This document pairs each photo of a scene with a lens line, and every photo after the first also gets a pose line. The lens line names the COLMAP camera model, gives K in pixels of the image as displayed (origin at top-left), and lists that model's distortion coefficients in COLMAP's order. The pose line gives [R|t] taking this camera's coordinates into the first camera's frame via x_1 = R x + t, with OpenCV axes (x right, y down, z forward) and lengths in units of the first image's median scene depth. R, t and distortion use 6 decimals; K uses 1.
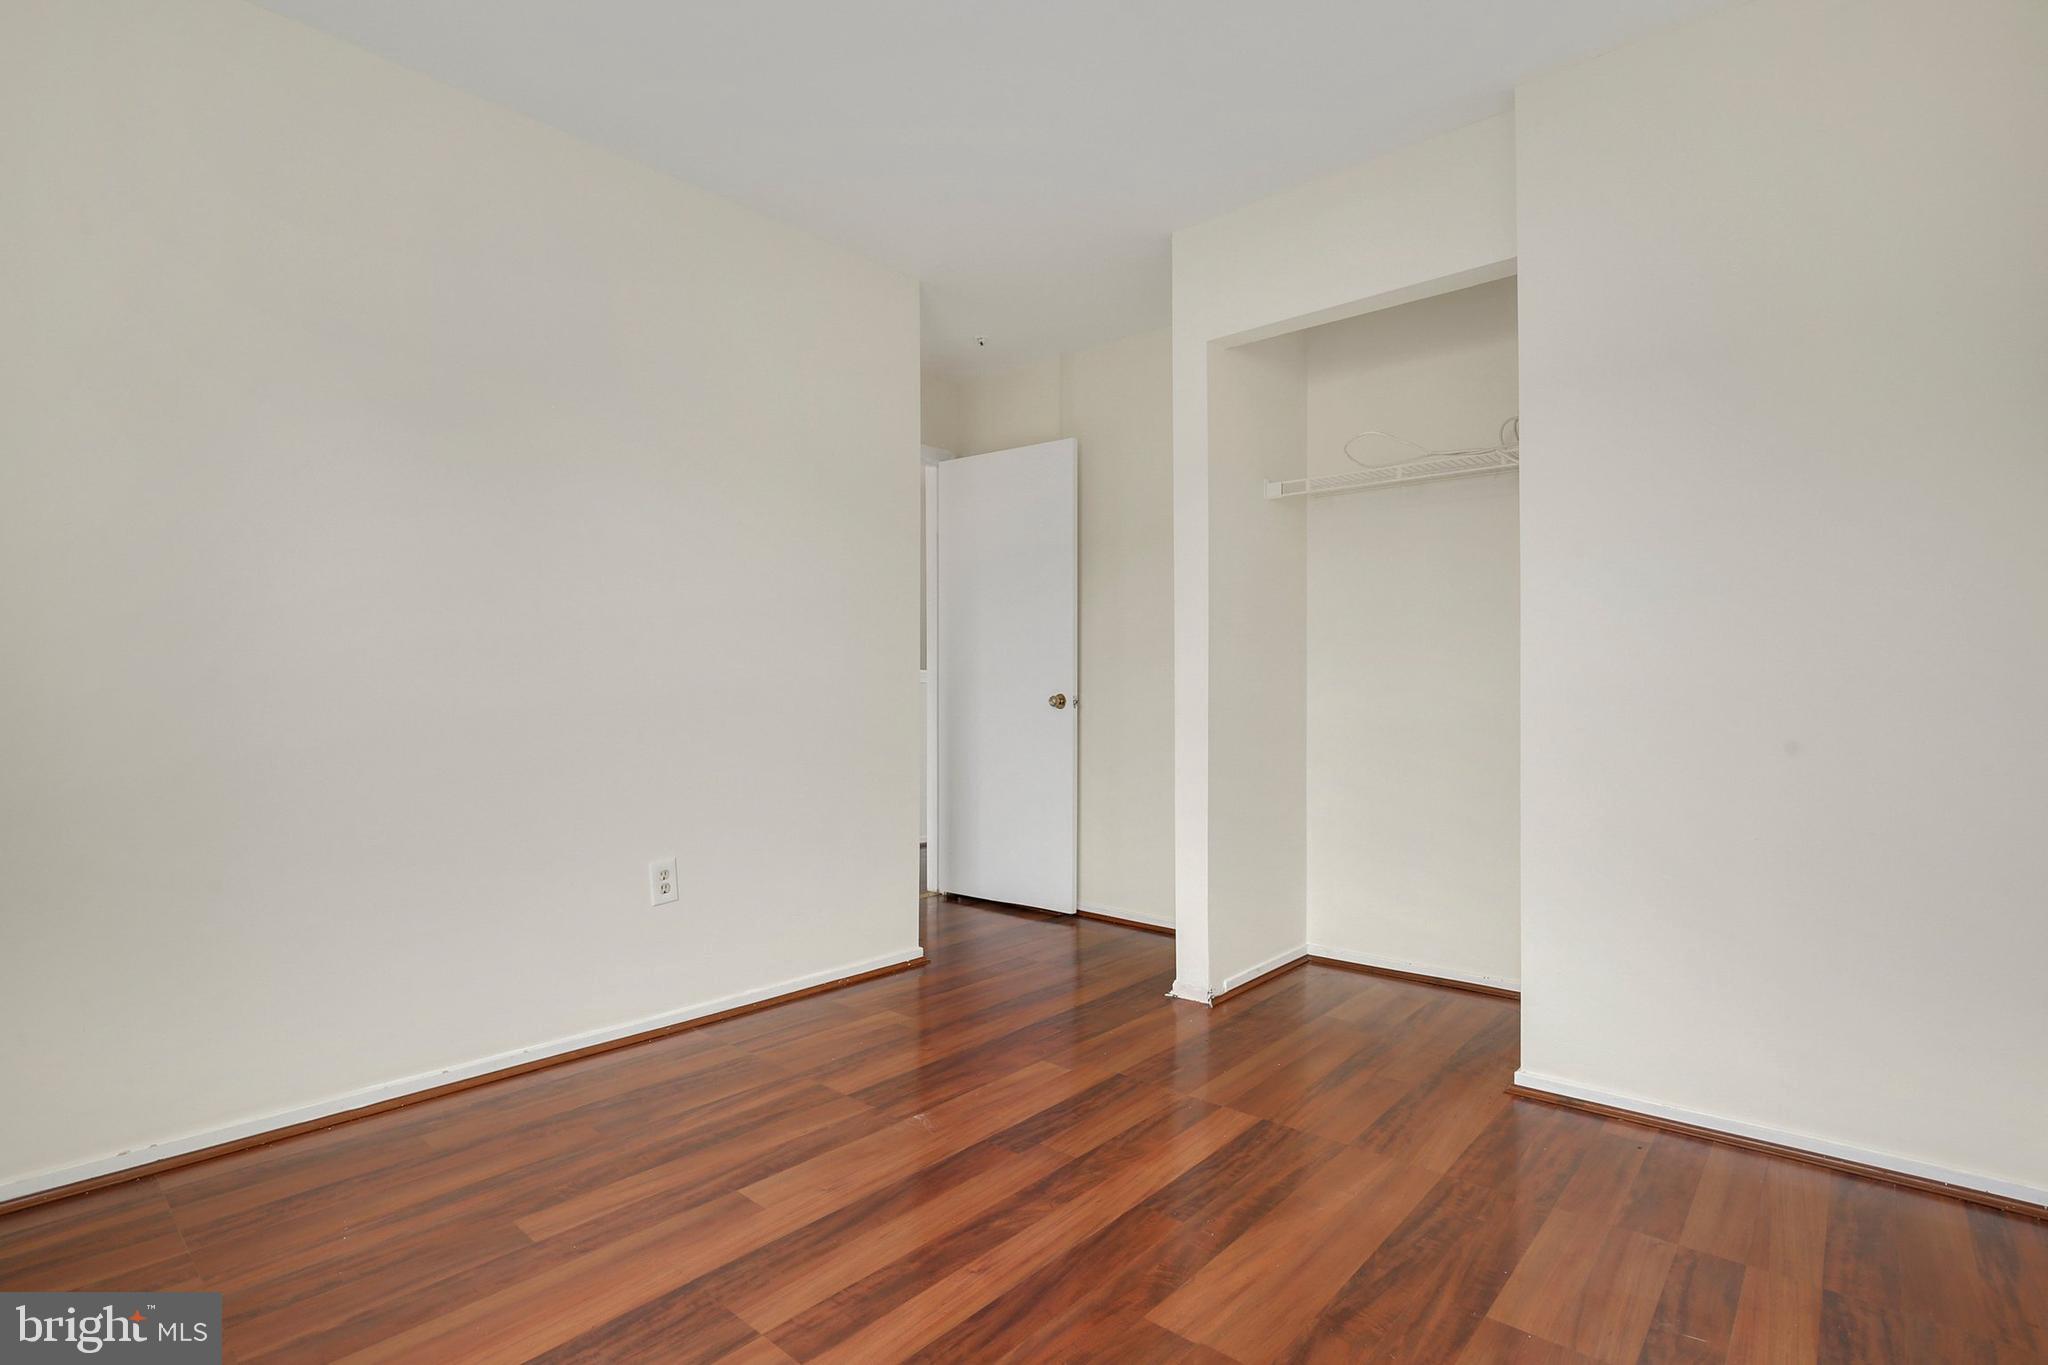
lens RADIAL K [[1005.0, 0, 1024.0], [0, 1005.0, 680.0], [0, 0, 1]] dist [-0.011420, -0.000618]
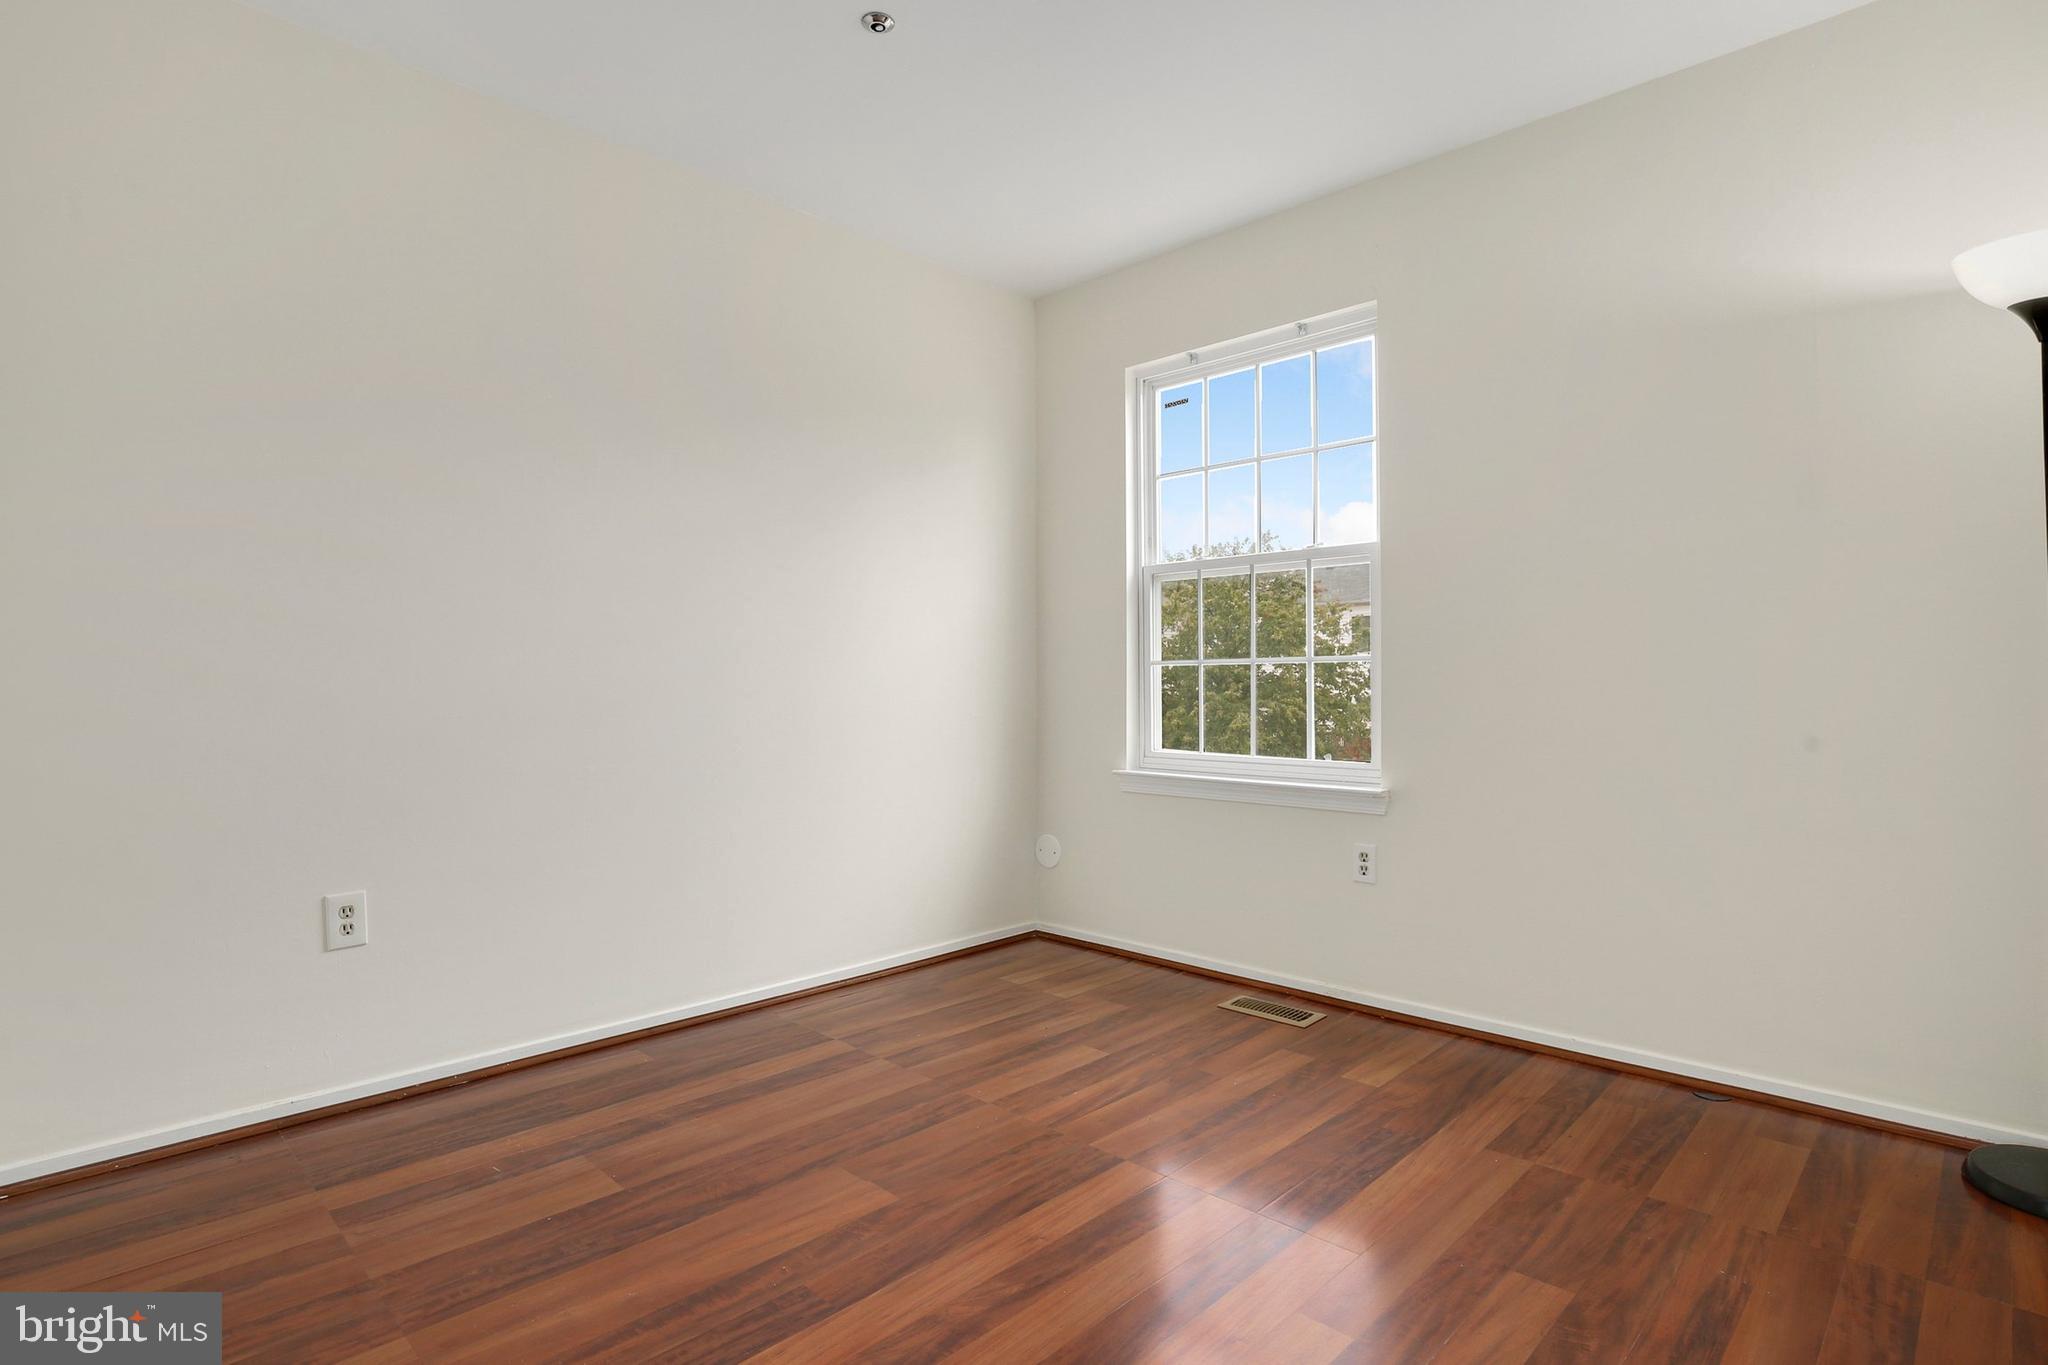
lens RADIAL K [[1005.0, 0, 1017.8], [0, 1005.0, 680.9], [0, 0, 1]] dist [-0.011420, -0.000618]
pose [[-0.997827, -0.000434, 0.065883, -0.091195], [-0.000923, 0.999972, -0.007398, 0.019115], [-0.065878, -0.007443, -0.997800, 1.975789]]
